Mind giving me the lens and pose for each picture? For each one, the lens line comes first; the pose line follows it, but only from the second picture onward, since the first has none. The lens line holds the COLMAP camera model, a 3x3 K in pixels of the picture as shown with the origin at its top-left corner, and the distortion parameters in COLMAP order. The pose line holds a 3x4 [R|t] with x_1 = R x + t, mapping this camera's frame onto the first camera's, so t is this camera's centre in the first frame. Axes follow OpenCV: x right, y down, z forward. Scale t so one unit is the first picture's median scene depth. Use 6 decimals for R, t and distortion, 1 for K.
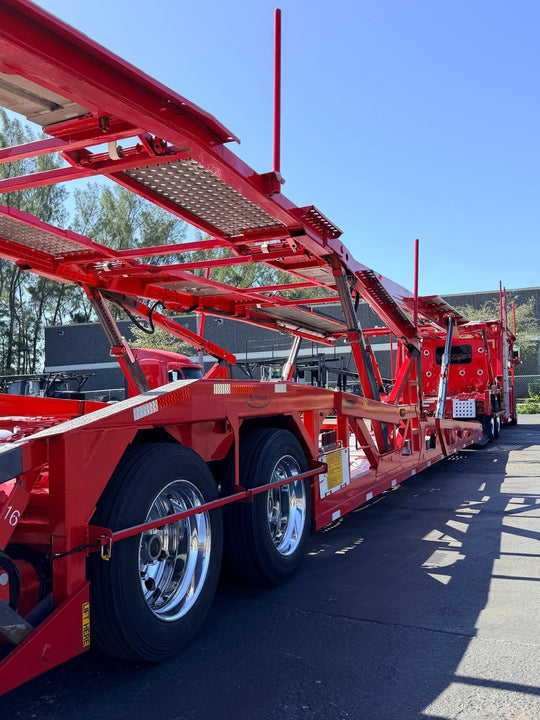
lens RADIAL K [[715.4, 0, 279.9], [0, 715.4, 342.2], [0, 0, 1]] dist [0.137516, -0.007182]
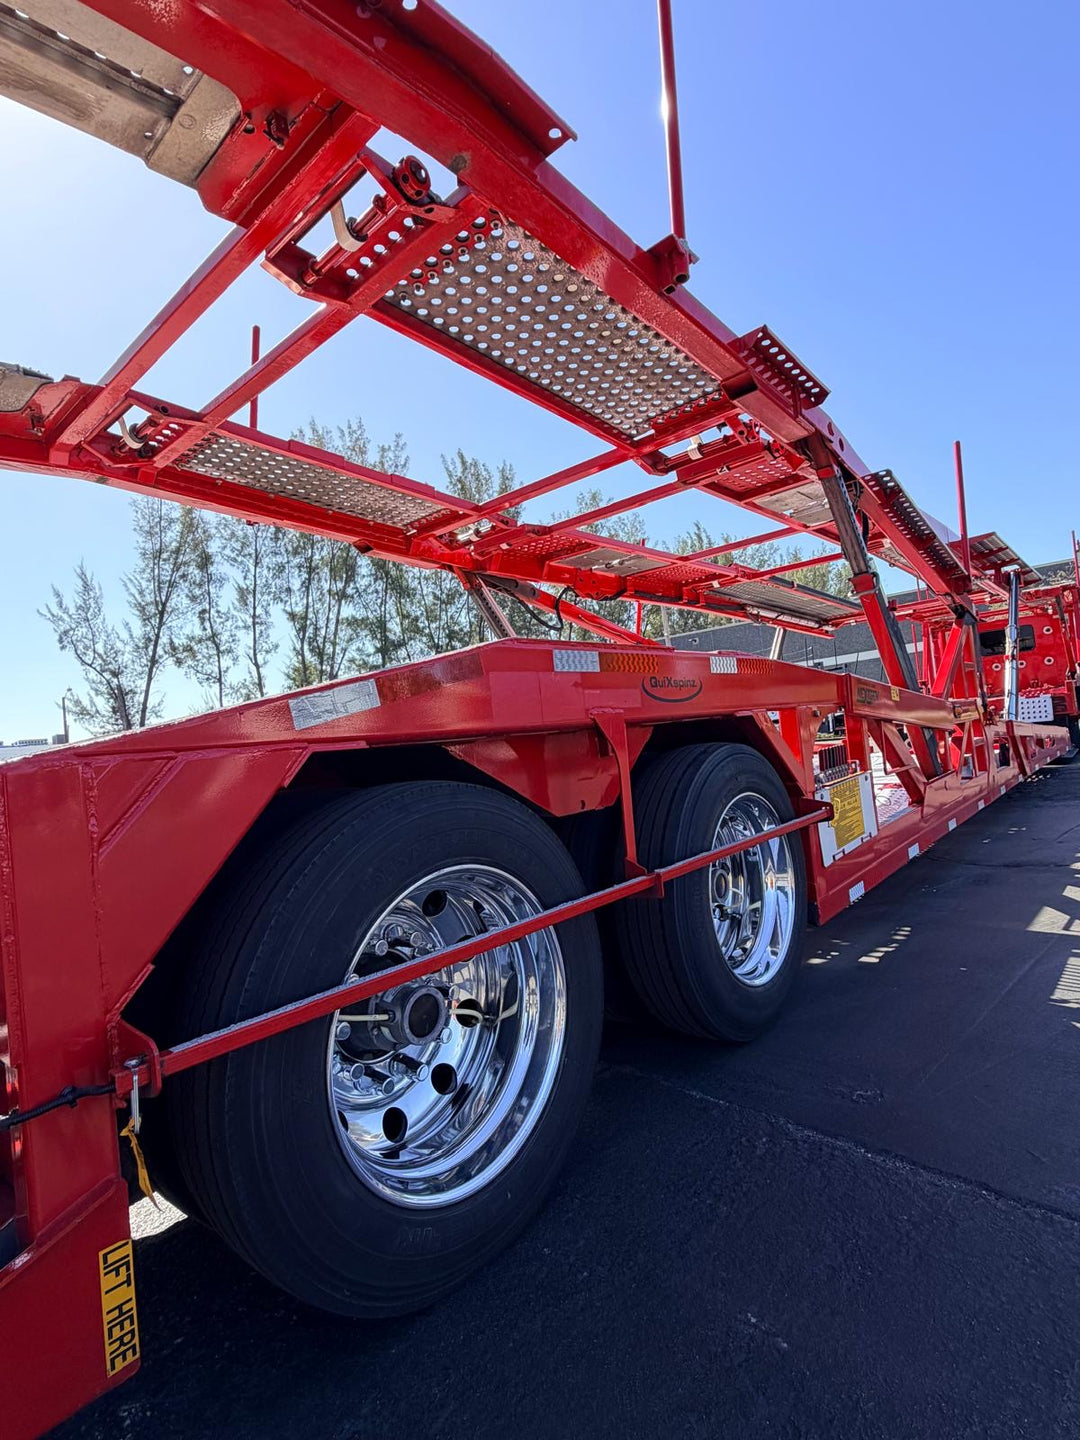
lens RADIAL K [[768.5, 0, 538.4], [0, 768.5, 715.9], [0, 0, 1]] dist [0.000500, -0.000518]
pose [[0.952829, -0.079156, -0.293004, 0.021925], [0.095420, 0.994567, 0.041614, 0.043067], [0.288119, -0.067610, 0.955205, 0.285891]]
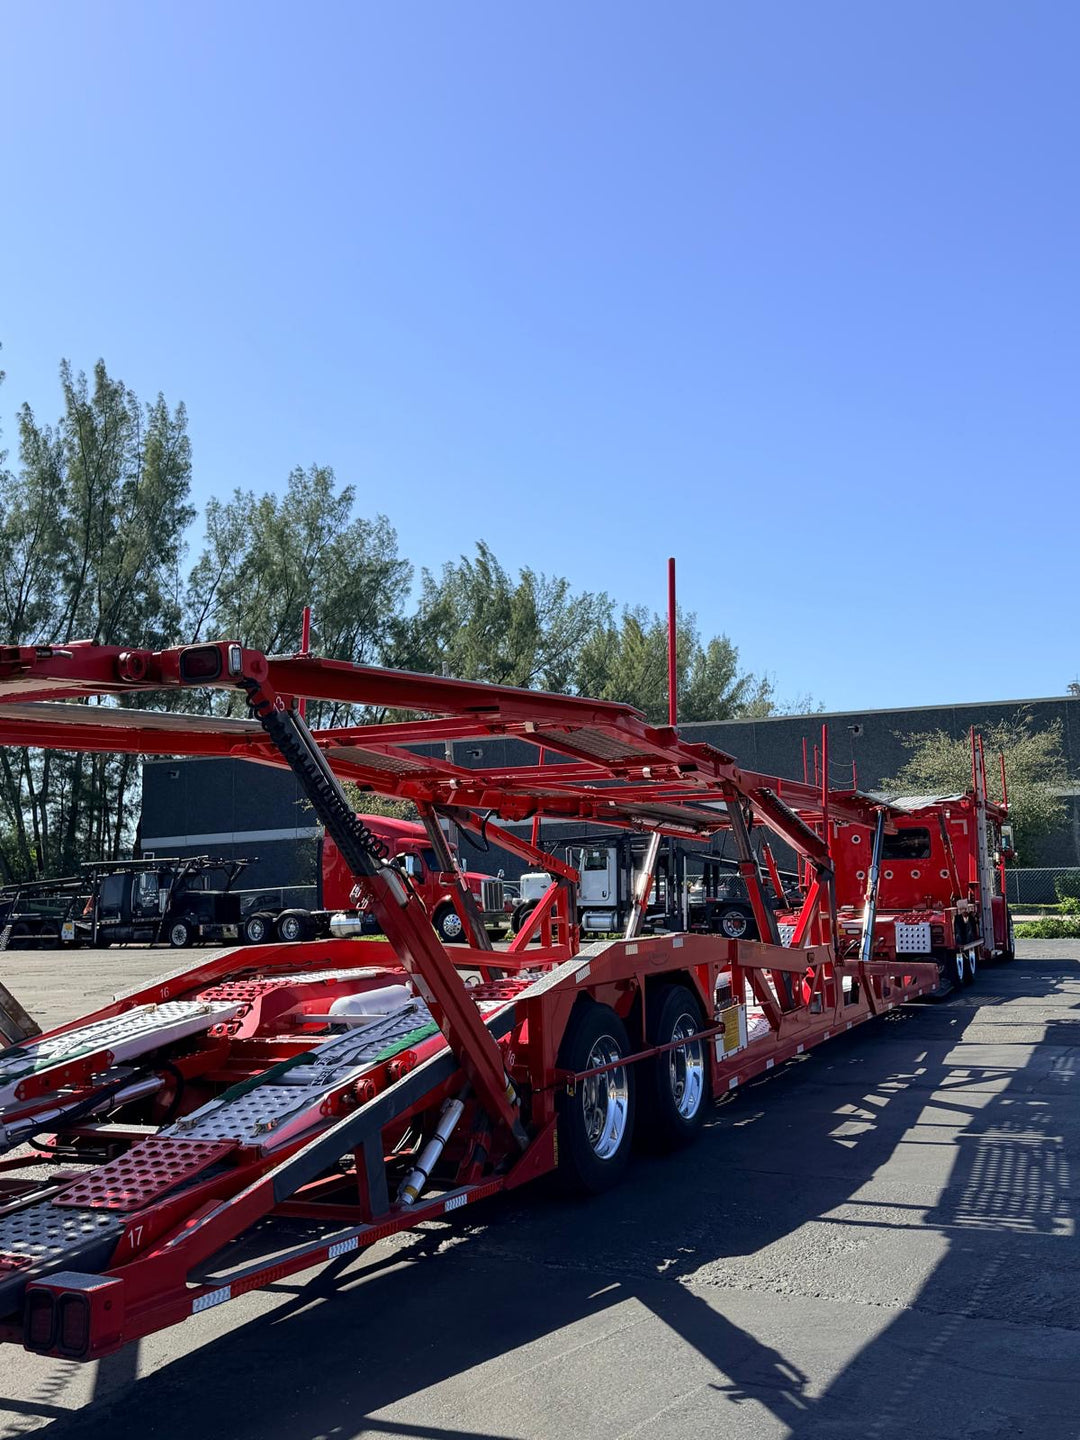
lens RADIAL K [[1430.9, 0, 559.9], [0, 1430.9, 684.3], [0, 0, 1]] dist [0.137516, -0.007182]
pose [[0.999927, -0.001506, -0.012013, -0.087806], [0.000714, 0.997839, -0.065707, -0.101844], [0.012086, 0.065693, 0.997767, -0.626901]]
